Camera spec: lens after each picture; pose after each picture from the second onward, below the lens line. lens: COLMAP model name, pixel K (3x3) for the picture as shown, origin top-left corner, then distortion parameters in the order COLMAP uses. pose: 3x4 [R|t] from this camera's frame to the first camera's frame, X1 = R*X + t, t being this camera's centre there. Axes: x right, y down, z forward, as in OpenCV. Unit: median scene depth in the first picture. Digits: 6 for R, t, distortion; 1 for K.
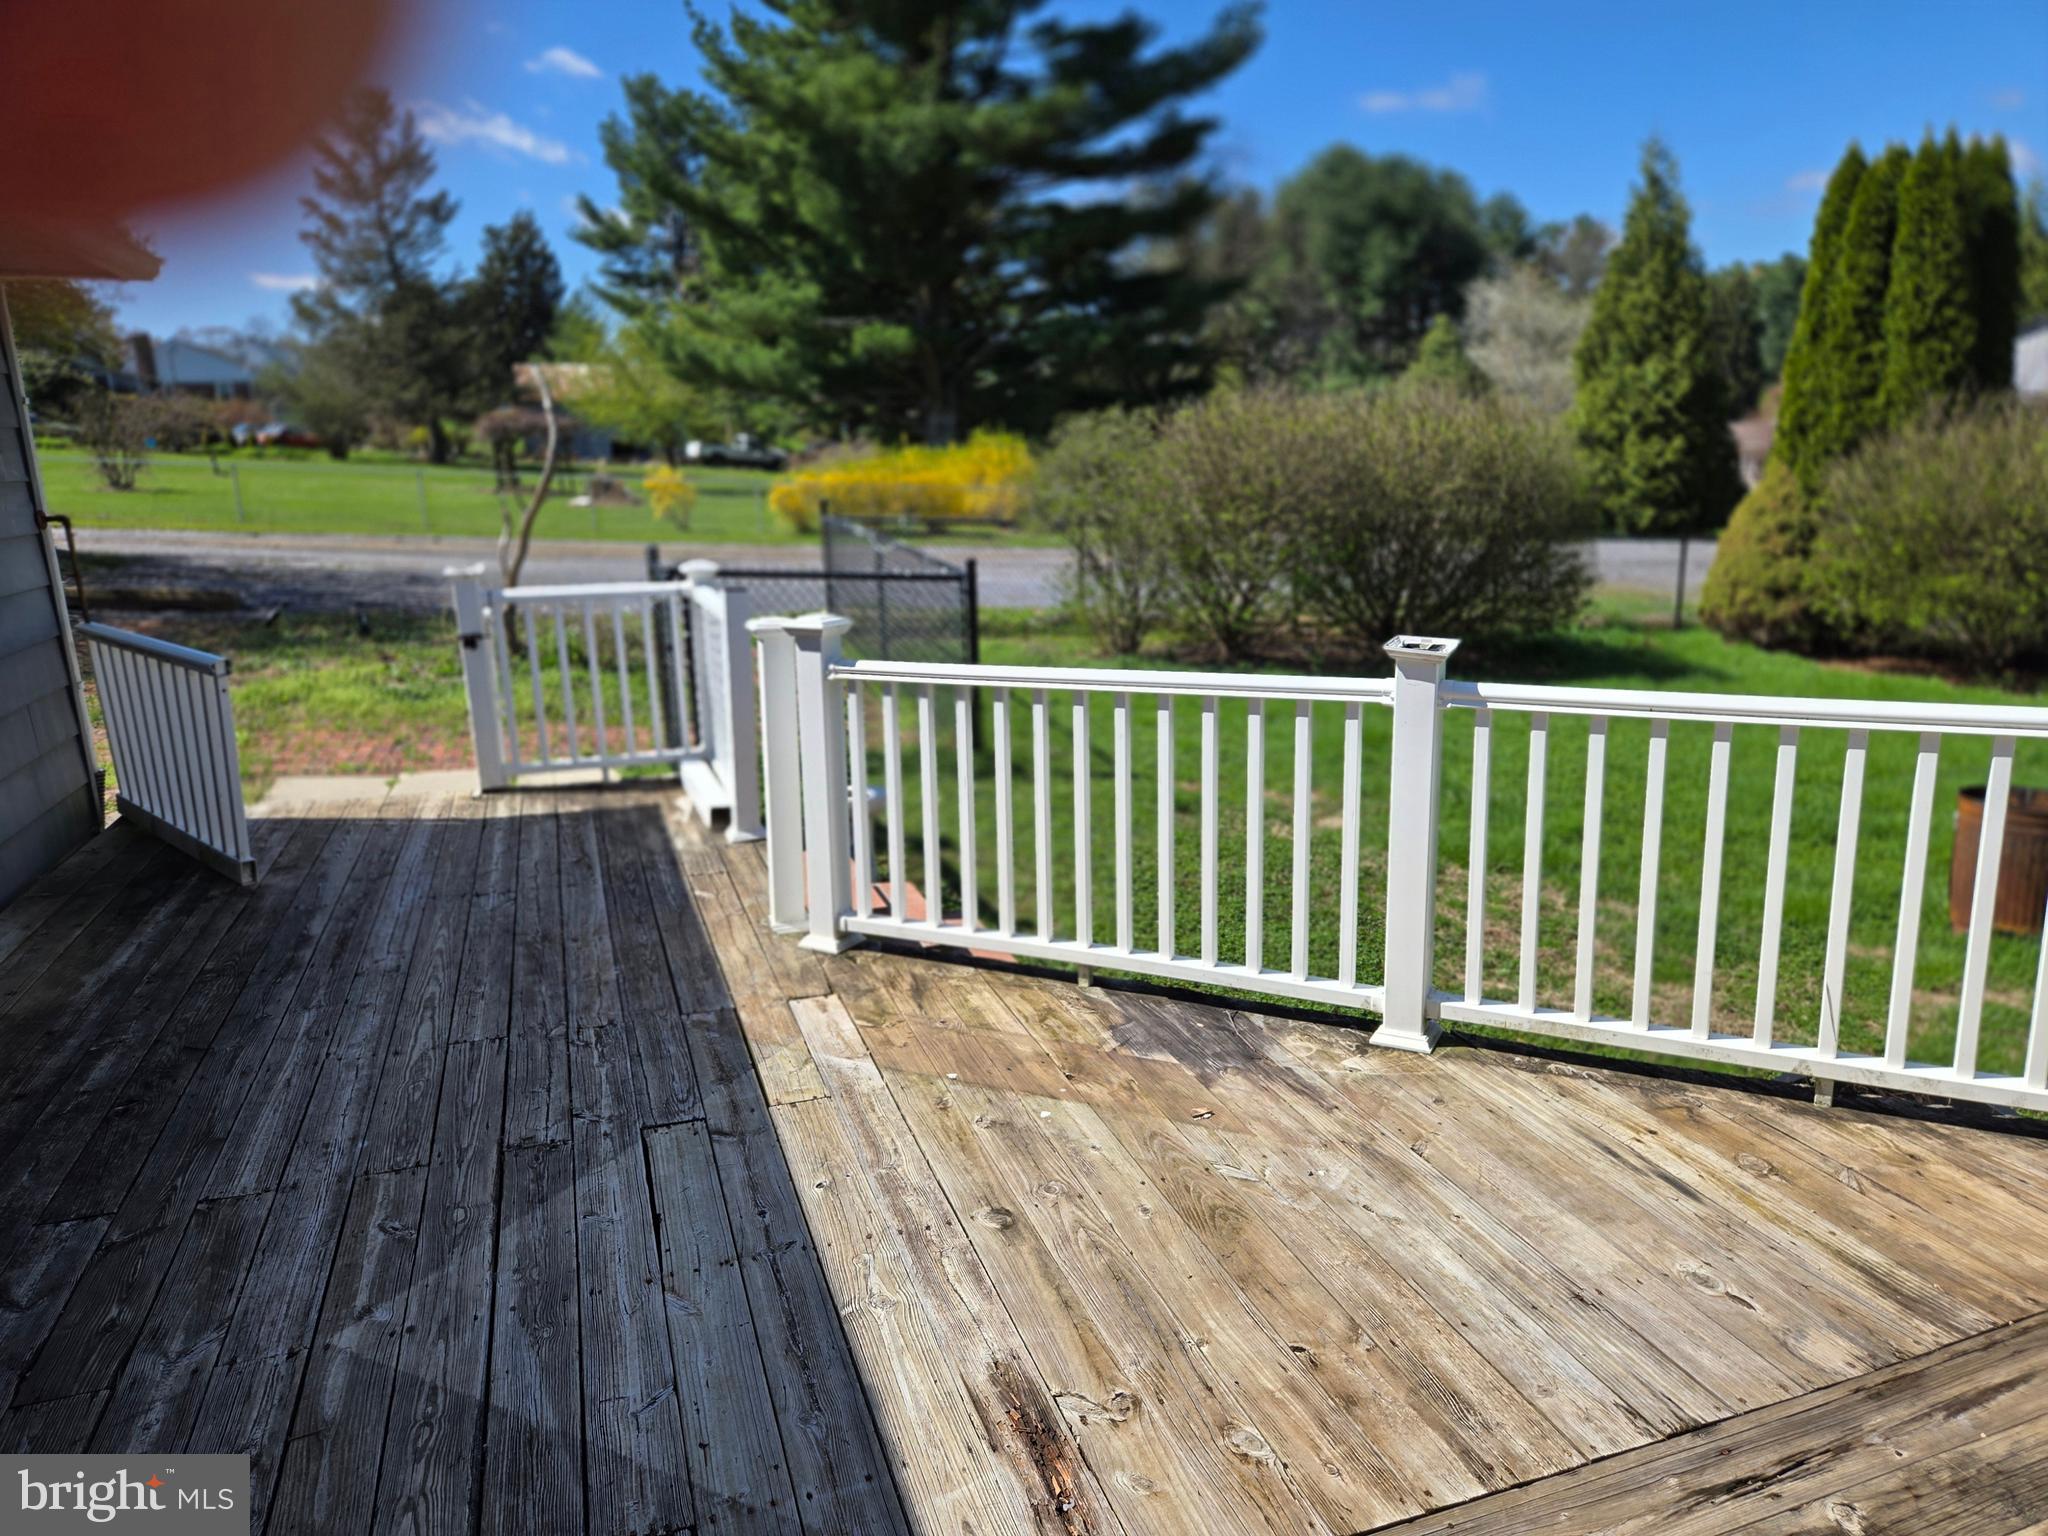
lens RADIAL K [[1353.0, 0, 1039.7], [0, 1353.0, 770.5], [0, 0, 1]] dist [0.048752, -0.037927]
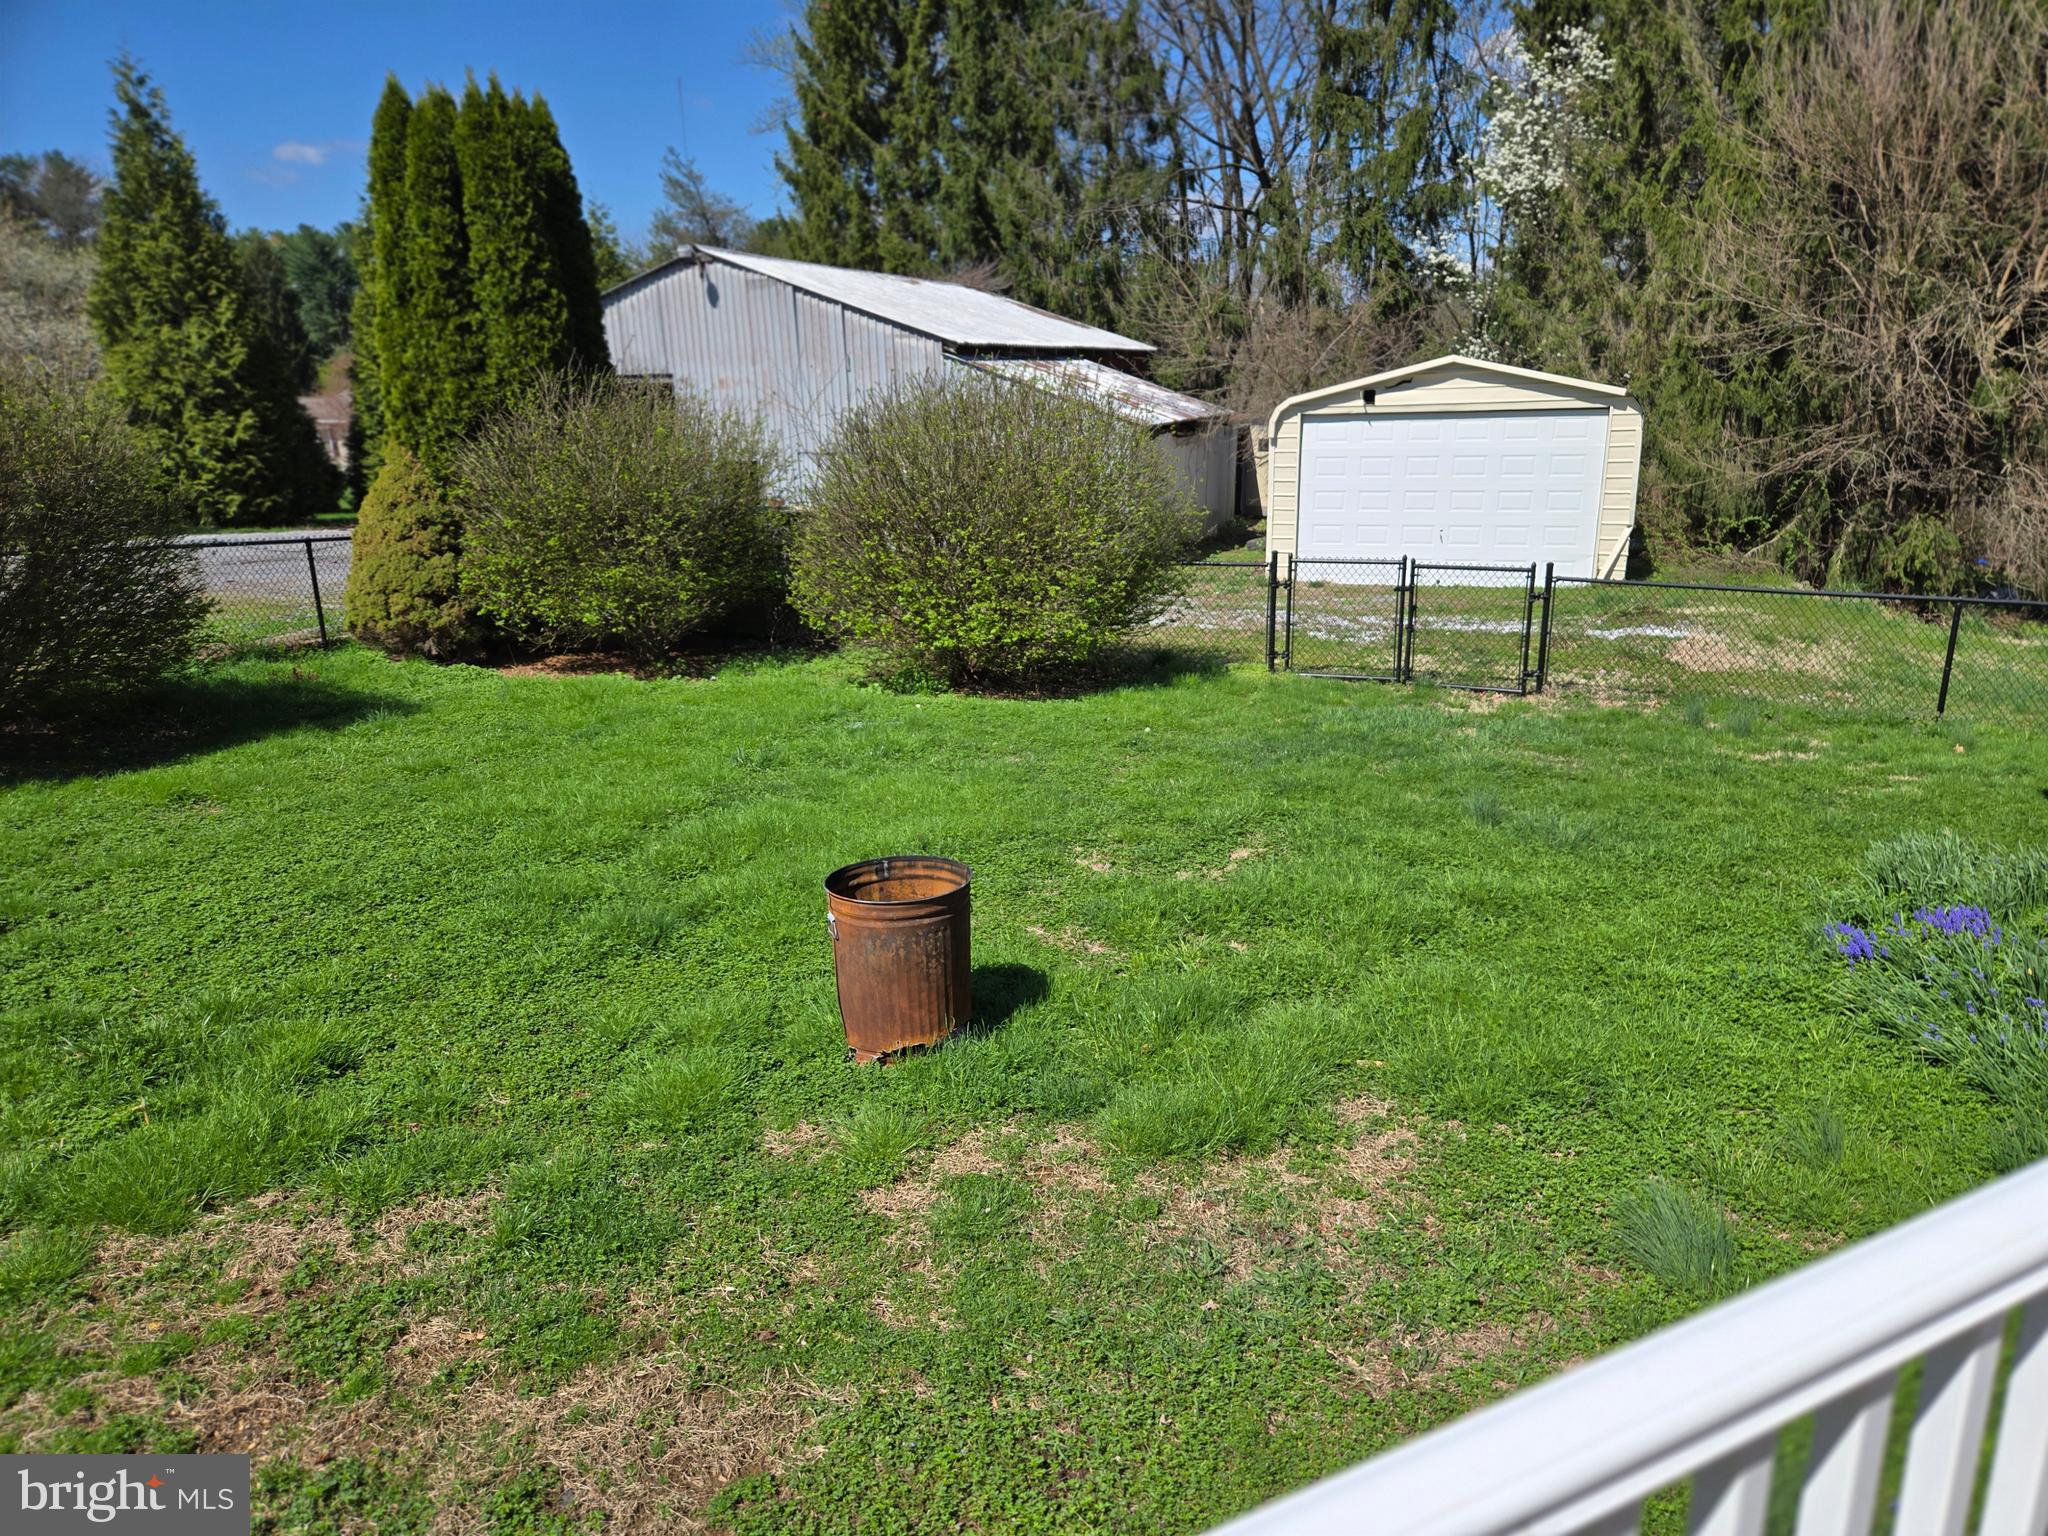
lens RADIAL K [[1353.0, 0, 1039.7], [0, 1353.0, 770.5], [0, 0, 1]] dist [0.048752, -0.037927]
pose [[0.587794, -0.204860, 0.782643, 0.064231], [0.191293, 0.975169, 0.111587, -0.046325], [-0.786069, 0.084124, 0.612387, 0.178545]]
